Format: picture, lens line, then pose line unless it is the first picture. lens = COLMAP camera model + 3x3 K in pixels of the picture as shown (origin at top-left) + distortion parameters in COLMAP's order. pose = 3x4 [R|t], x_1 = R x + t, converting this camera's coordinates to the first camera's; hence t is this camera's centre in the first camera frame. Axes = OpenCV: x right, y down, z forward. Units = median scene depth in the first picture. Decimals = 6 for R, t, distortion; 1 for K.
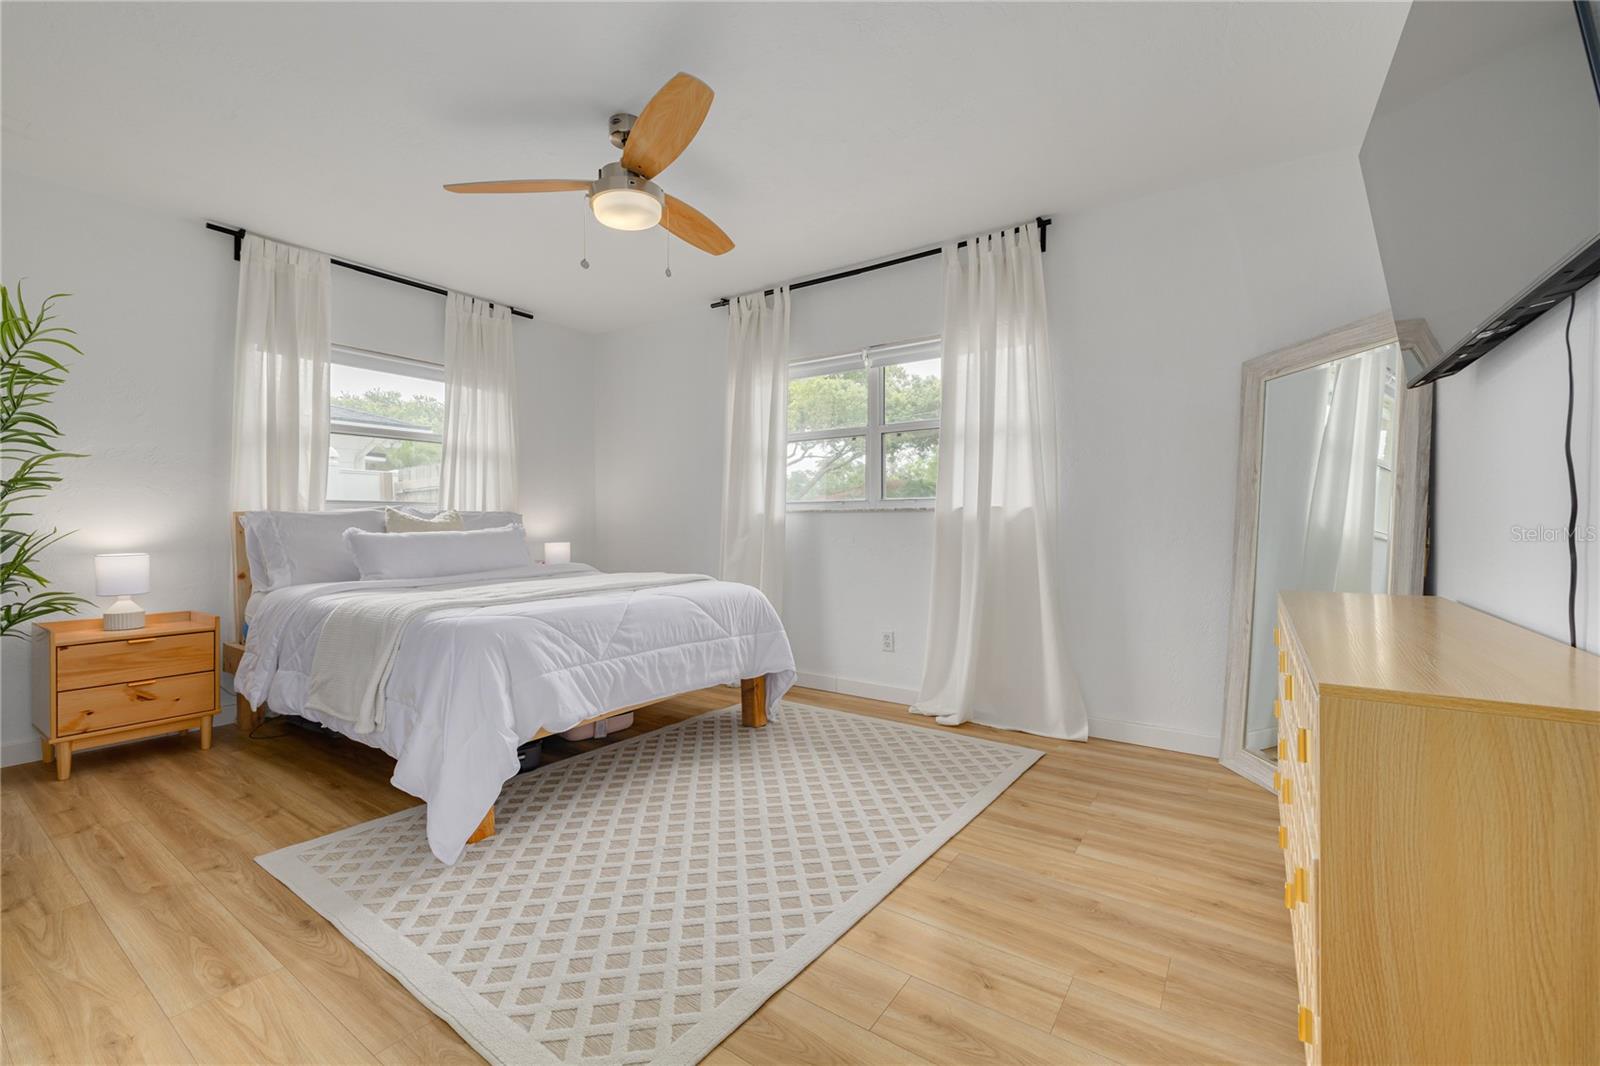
lens RADIAL K [[666.2, 0, 792.1], [0, 666.2, 527.2], [0, 0, 1]] dist [-0.002296, -0.000205]
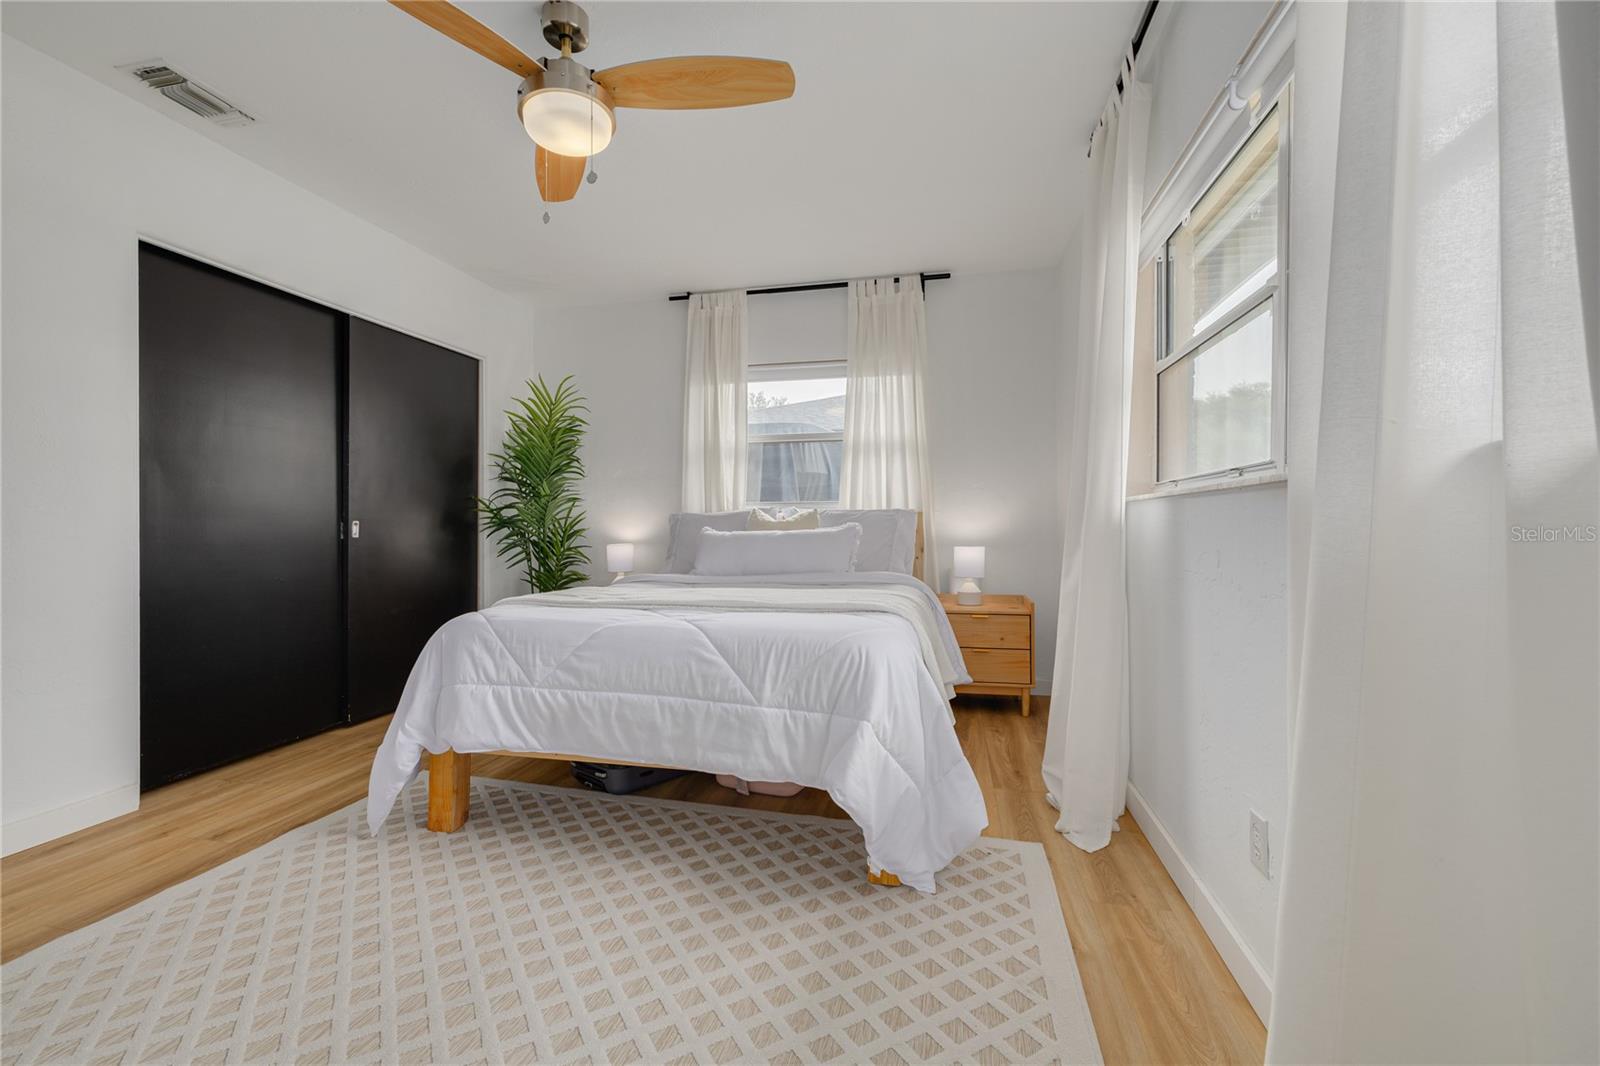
lens RADIAL K [[666.2, 0, 792.1], [0, 666.2, 527.2], [0, 0, 1]] dist [-0.002296, -0.000205]
pose [[0.377866, 0.003363, -0.925854, 0.471291], [-0.004602, 0.999988, 0.001754, -0.001519], [0.925849, 0.003598, 0.377877, 0.768144]]
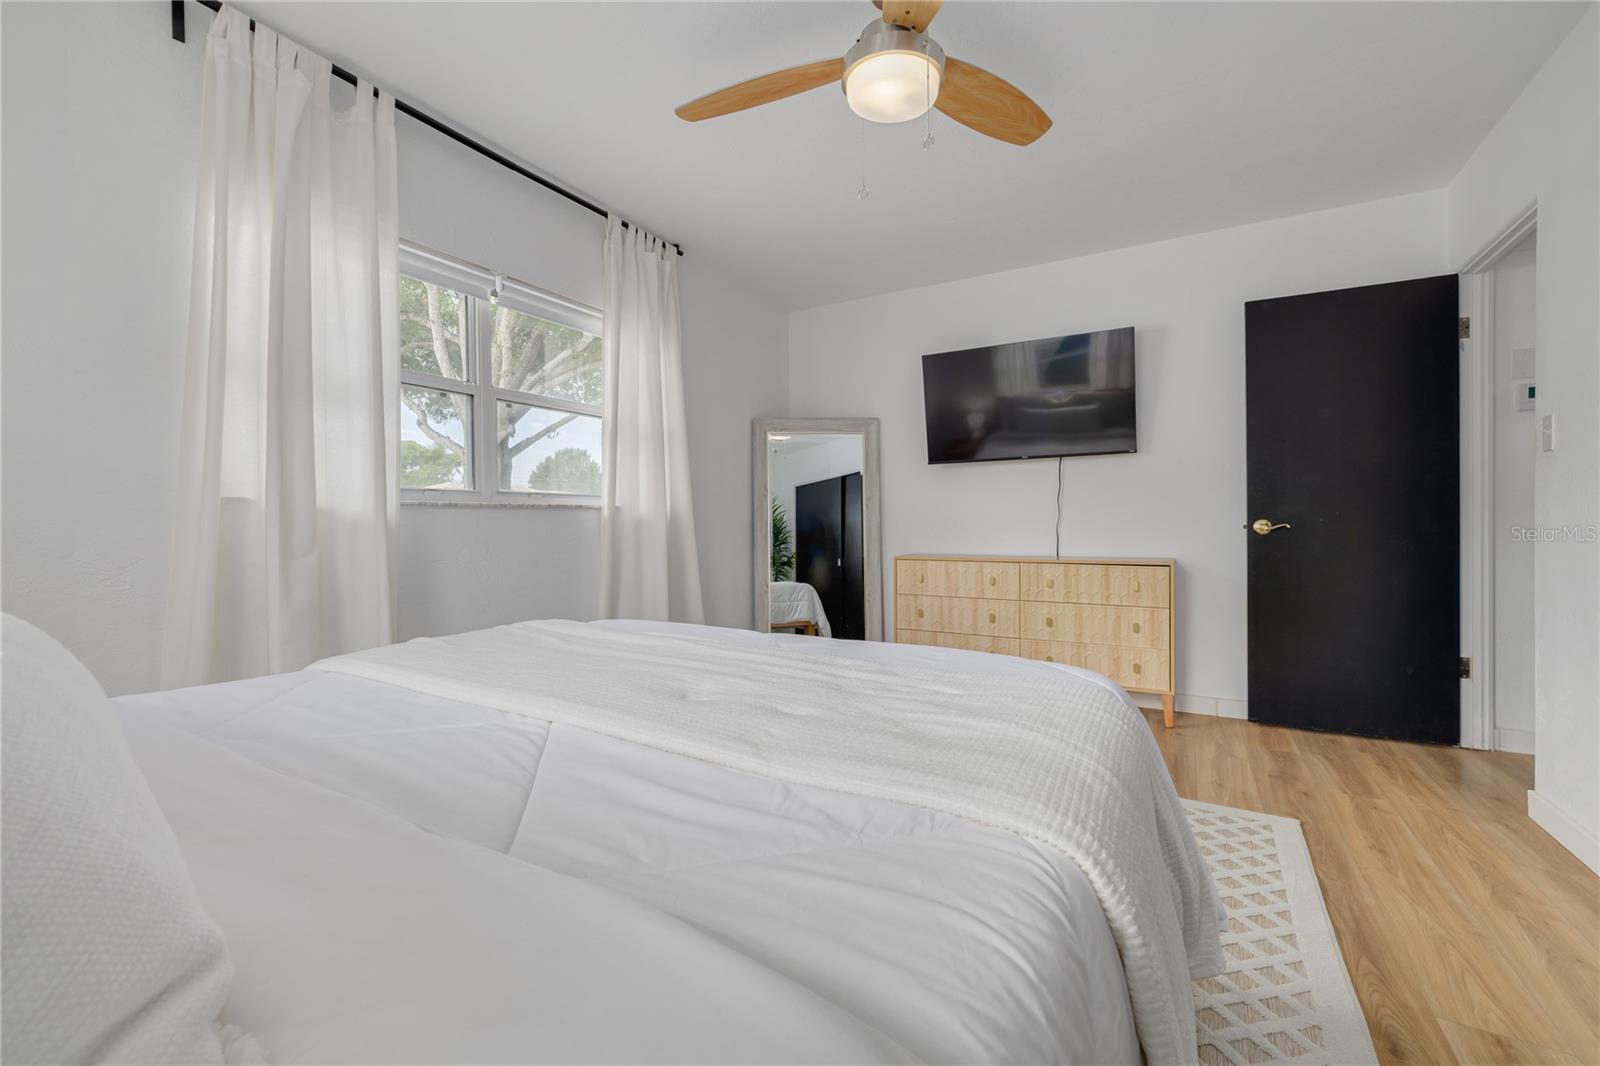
lens RADIAL K [[666.2, 0, 792.1], [0, 666.2, 527.2], [0, 0, 1]] dist [-0.002296, -0.000205]
pose [[-0.084291, -0.005942, 0.996423, -0.776936], [0.011520, 0.999910, 0.006937, -0.005683], [-0.996375, 0.012064, -0.084215, 0.950749]]
